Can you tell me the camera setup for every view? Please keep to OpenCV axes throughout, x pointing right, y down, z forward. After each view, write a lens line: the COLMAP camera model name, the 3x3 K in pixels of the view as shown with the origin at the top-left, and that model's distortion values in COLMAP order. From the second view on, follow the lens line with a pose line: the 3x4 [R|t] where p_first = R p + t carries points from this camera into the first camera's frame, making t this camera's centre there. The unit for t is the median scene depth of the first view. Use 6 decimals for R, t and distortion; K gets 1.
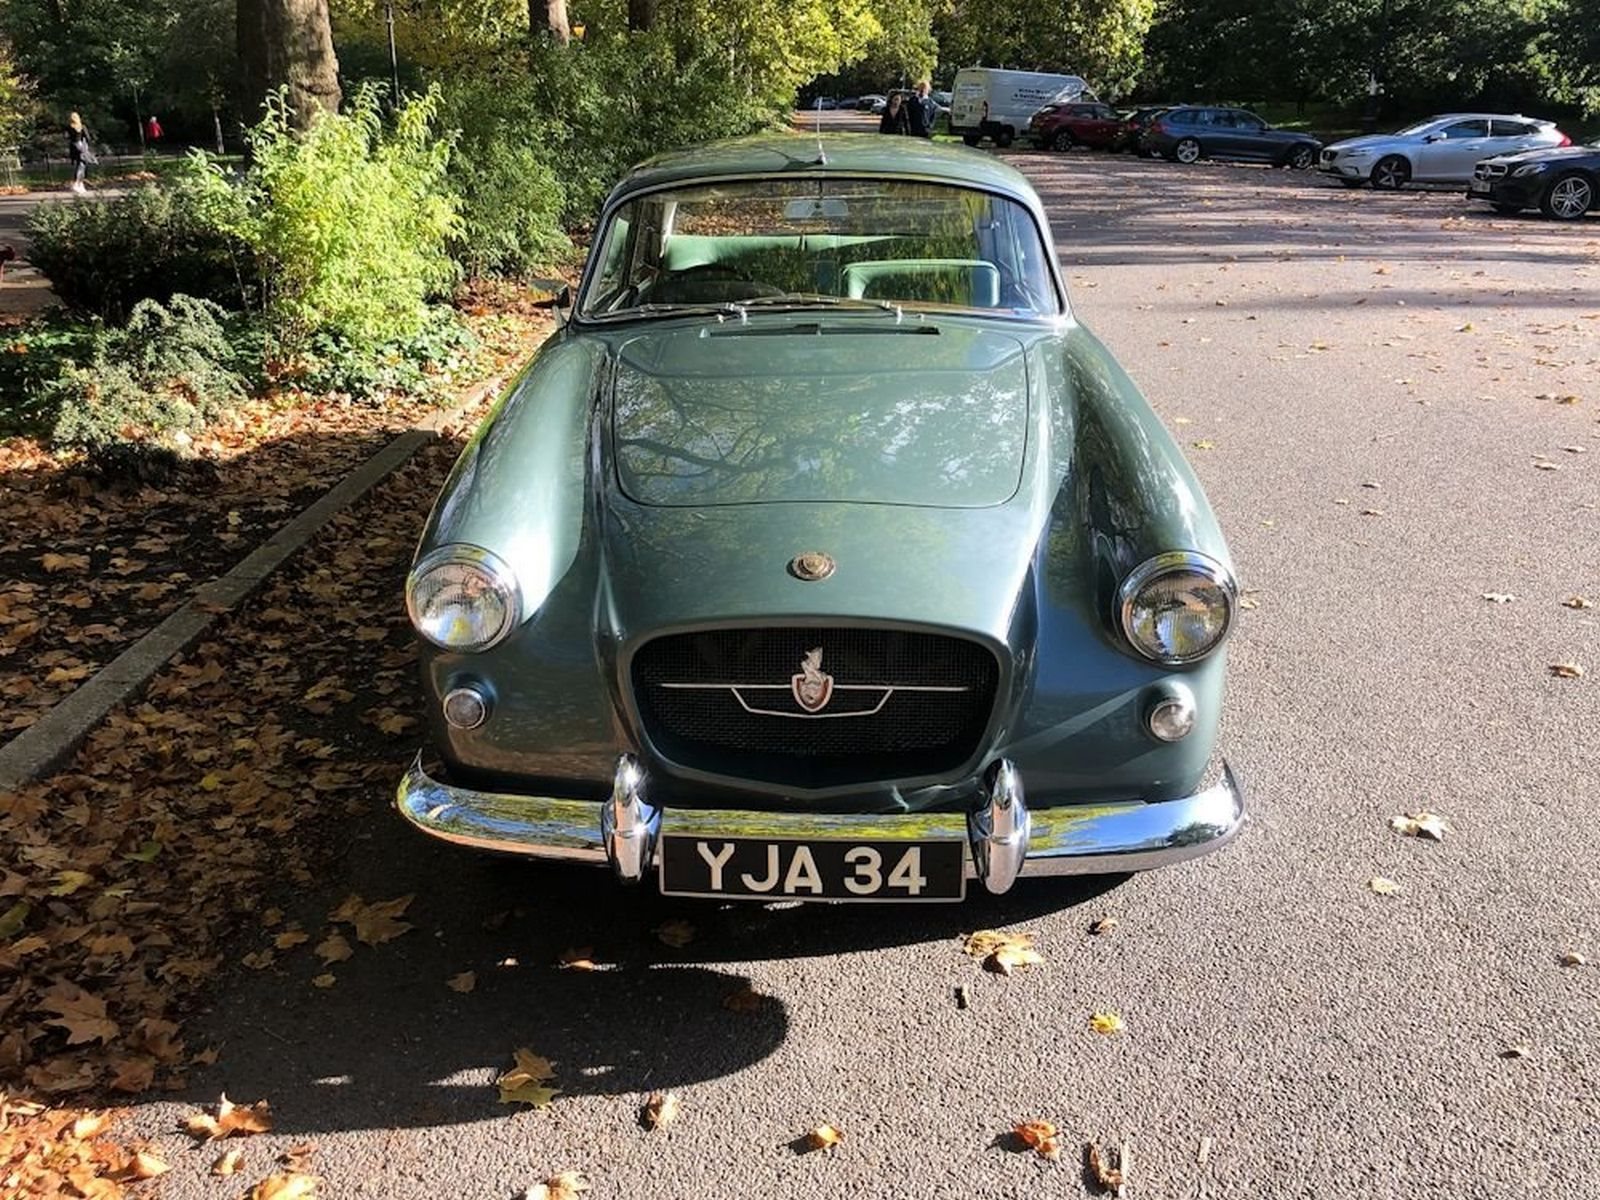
lens RADIAL K [[1312.3, 0, 799.4], [0, 1312.3, 591.2], [0, 0, 1]] dist [0.003637, 0.012431]
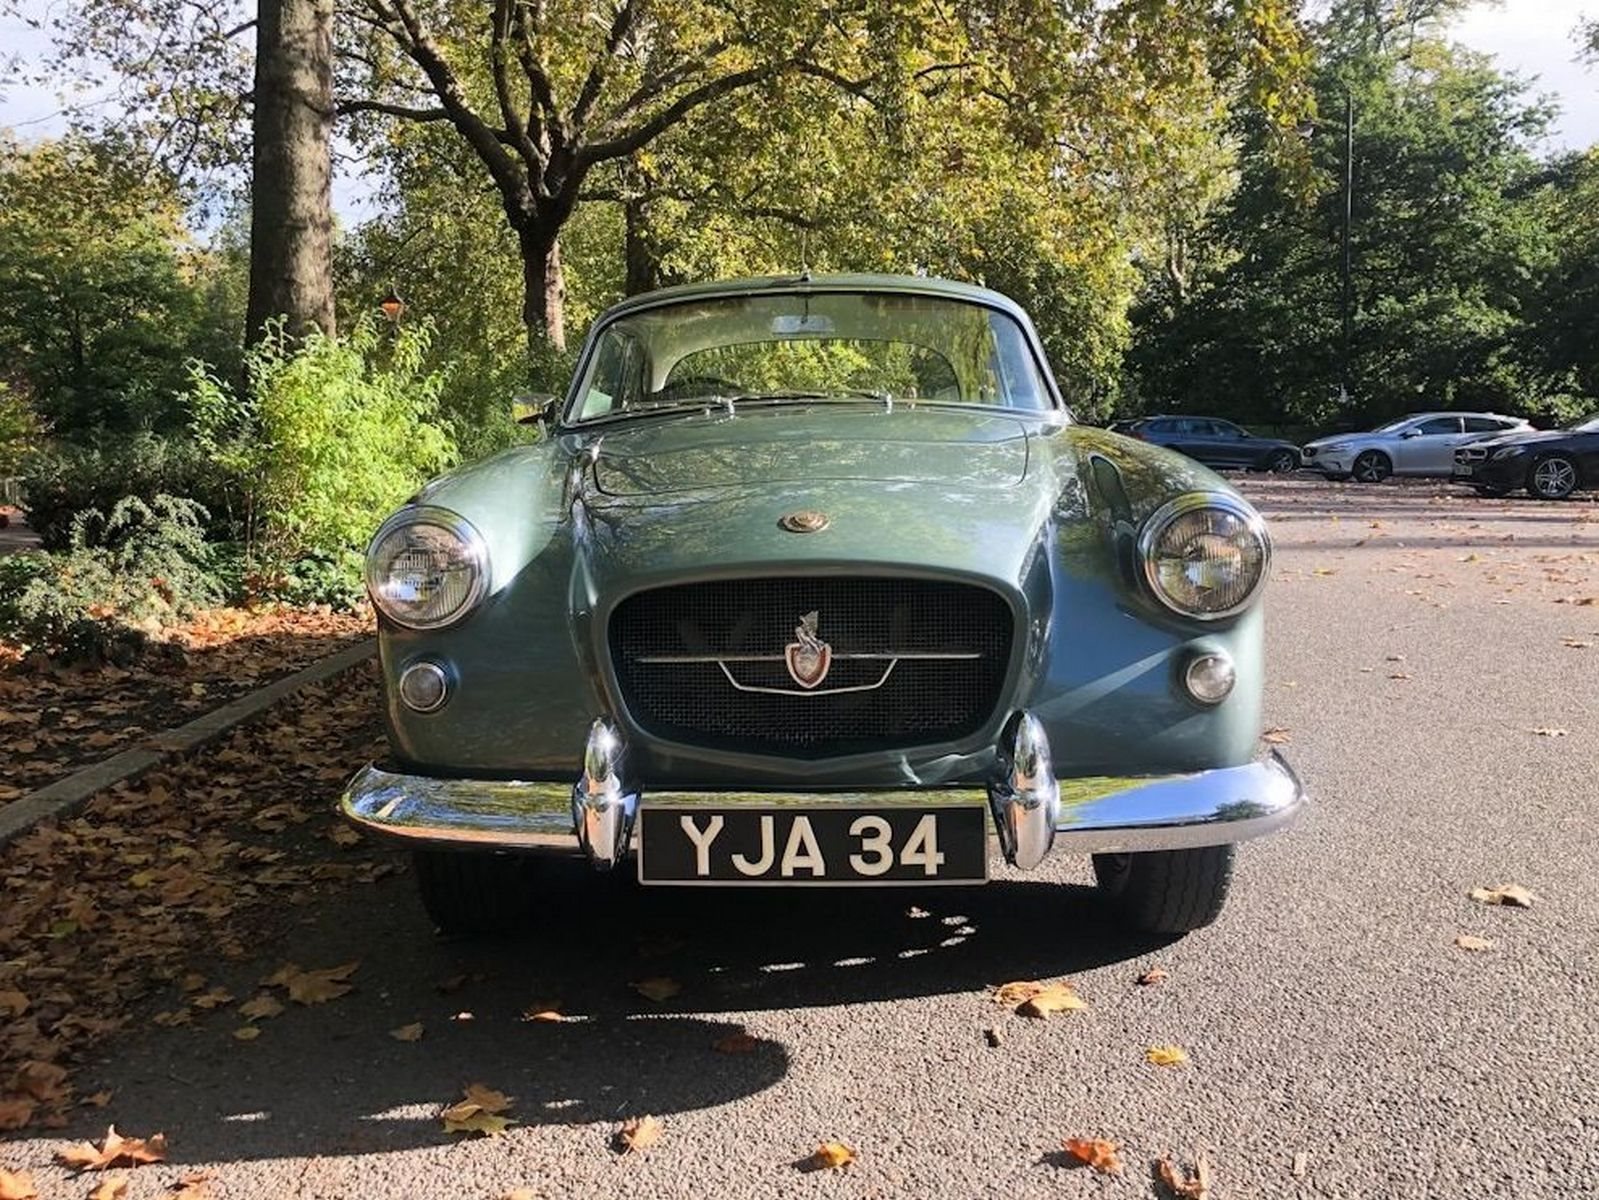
lens RADIAL K [[1347.6, 0, 781.5], [0, 1347.6, 601.7], [0, 0, 1]] dist [0.009745, 0.012688]
pose [[0.999752, -0.020970, -0.007467, -0.000728], [0.018677, 0.972739, -0.231149, 0.226680], [0.012110, 0.230952, 0.972890, 0.079940]]
